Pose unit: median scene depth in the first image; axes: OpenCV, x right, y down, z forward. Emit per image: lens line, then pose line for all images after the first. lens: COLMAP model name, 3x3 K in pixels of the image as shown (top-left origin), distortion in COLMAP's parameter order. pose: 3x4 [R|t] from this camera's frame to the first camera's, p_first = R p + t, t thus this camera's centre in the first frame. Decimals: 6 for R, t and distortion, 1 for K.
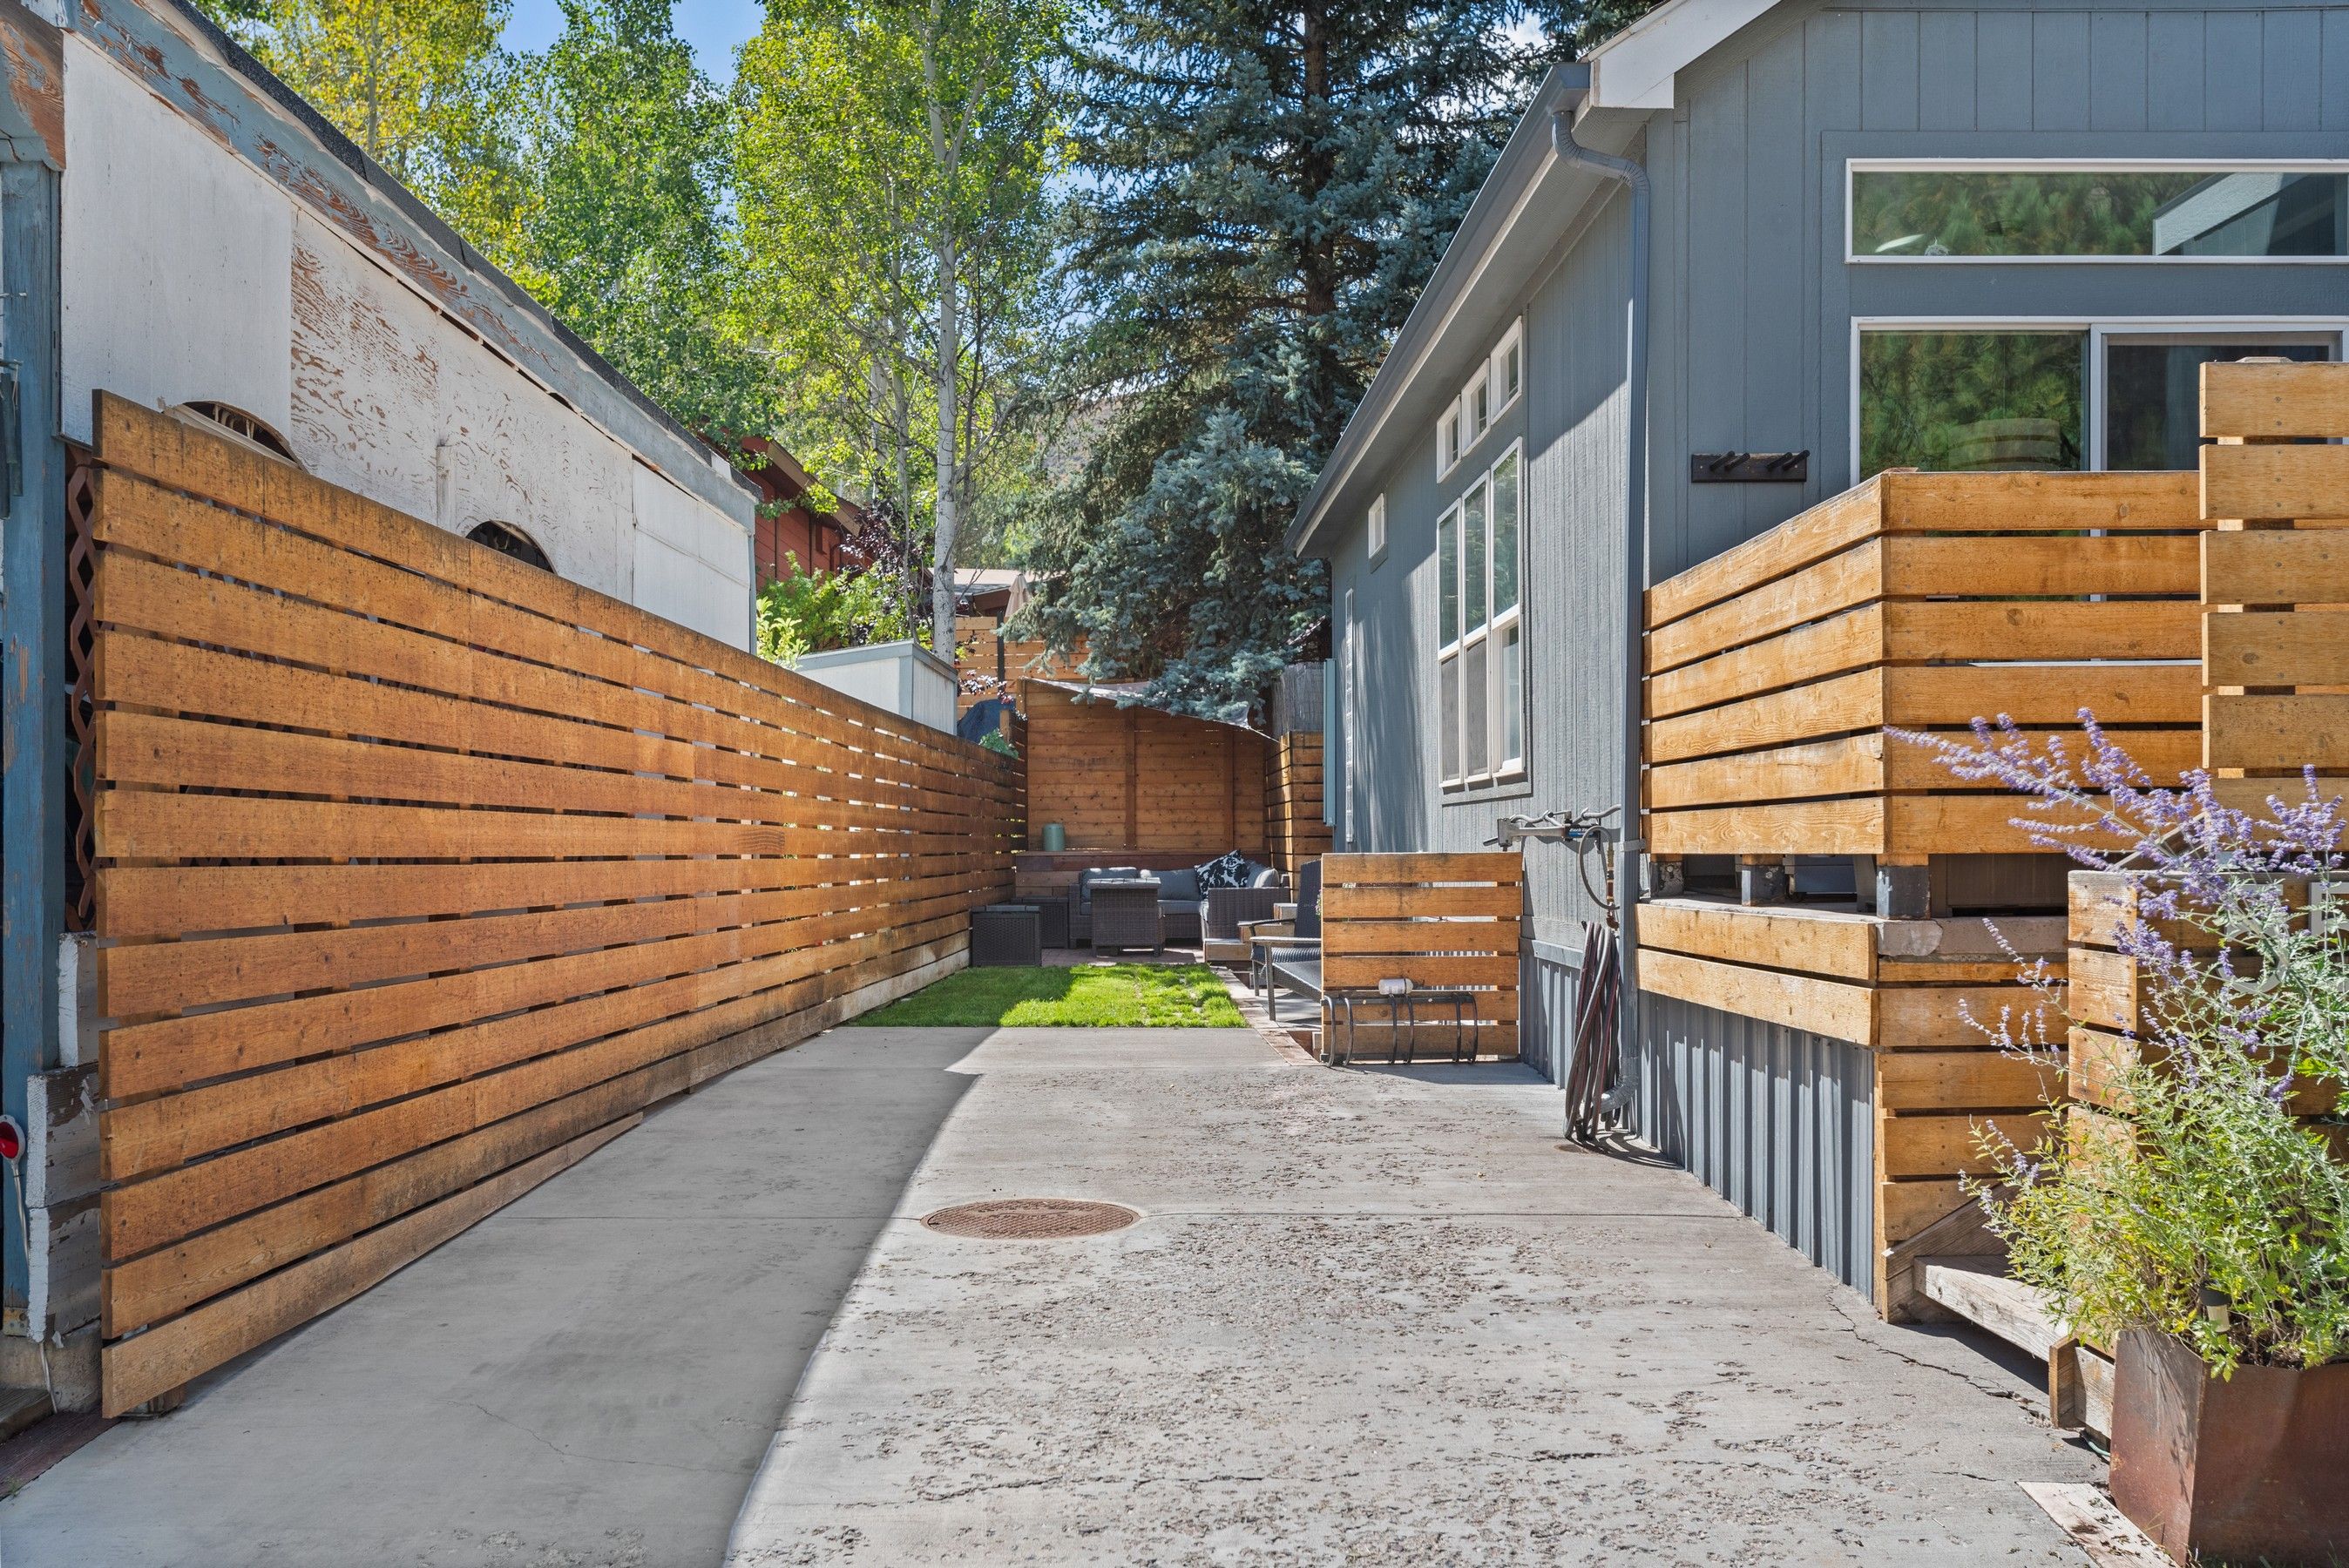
lens RADIAL K [[2292.0, 0, 1174.4], [0, 2292.0, 796.8], [0, 0, 1]] dist [0.014995, 0.000000]
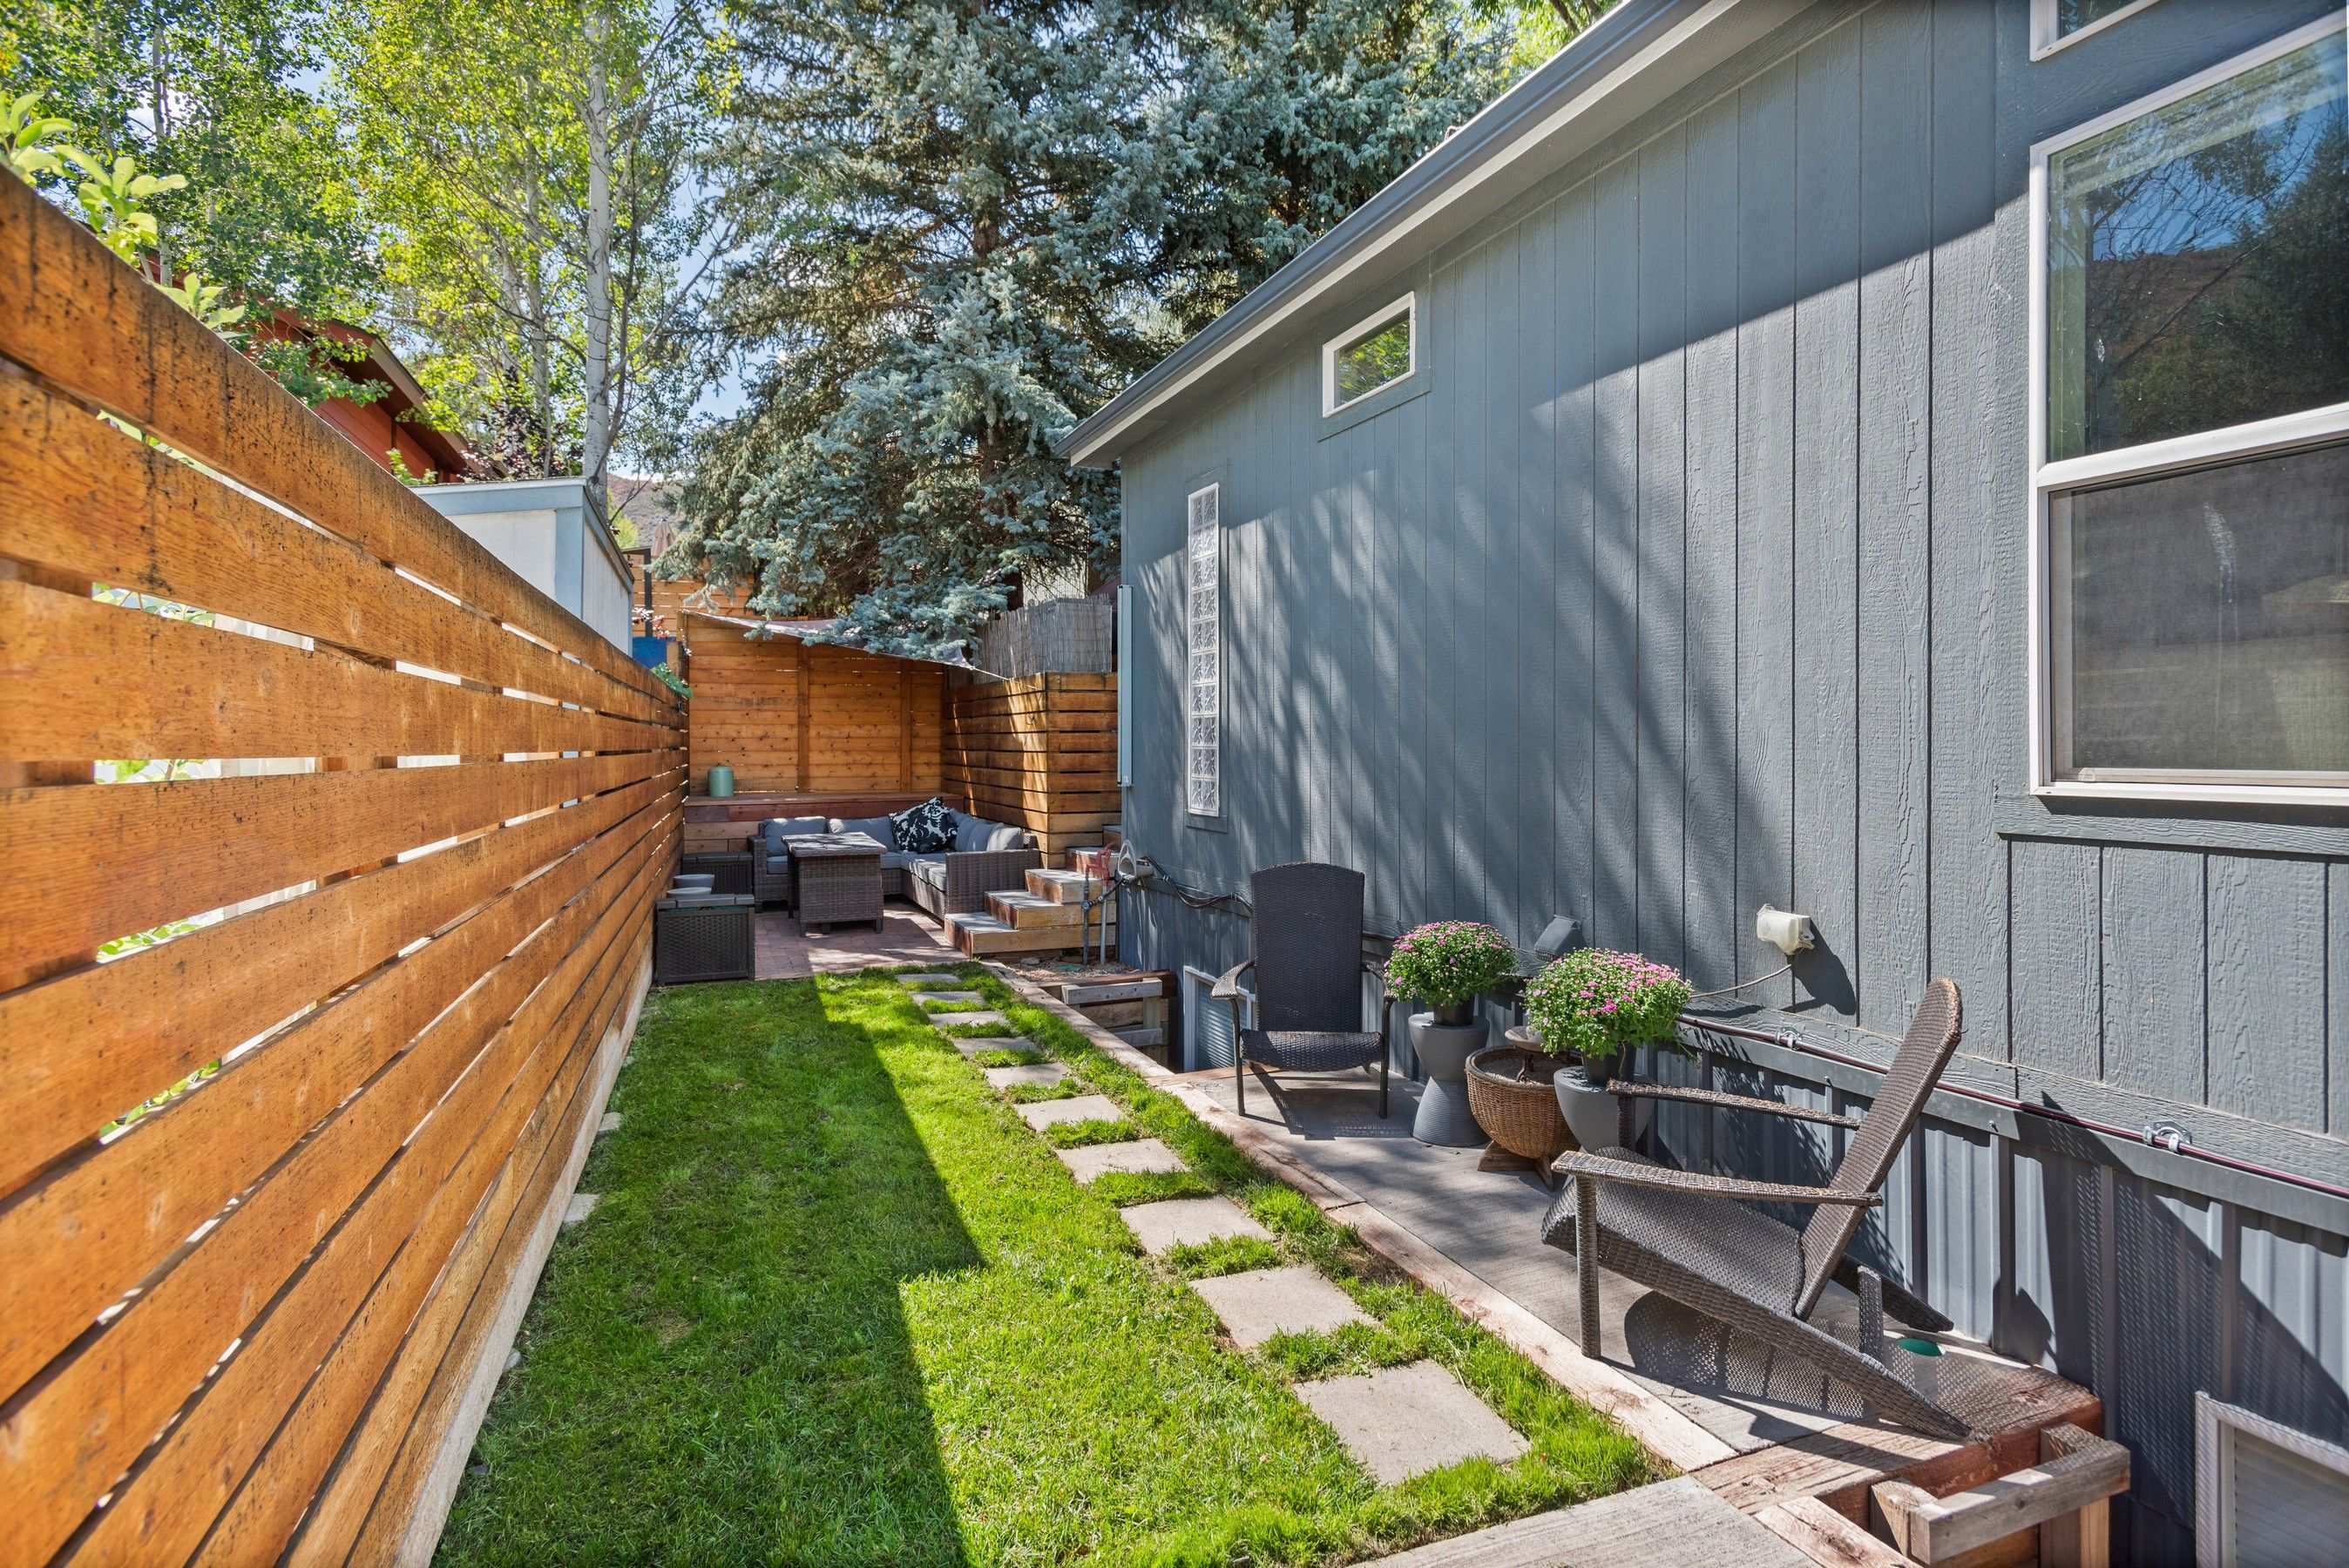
lens RADIAL K [[1262.2, 0, 1212.9], [0, 1262.2, 754.6], [0, 0, 1]] dist [-0.001585, -0.000686]
pose [[0.929371, 0.000320, 0.369148, -0.059966], [-0.010137, 0.999645, 0.024653, -0.008690], [-0.369009, -0.026653, 0.929044, 0.470799]]
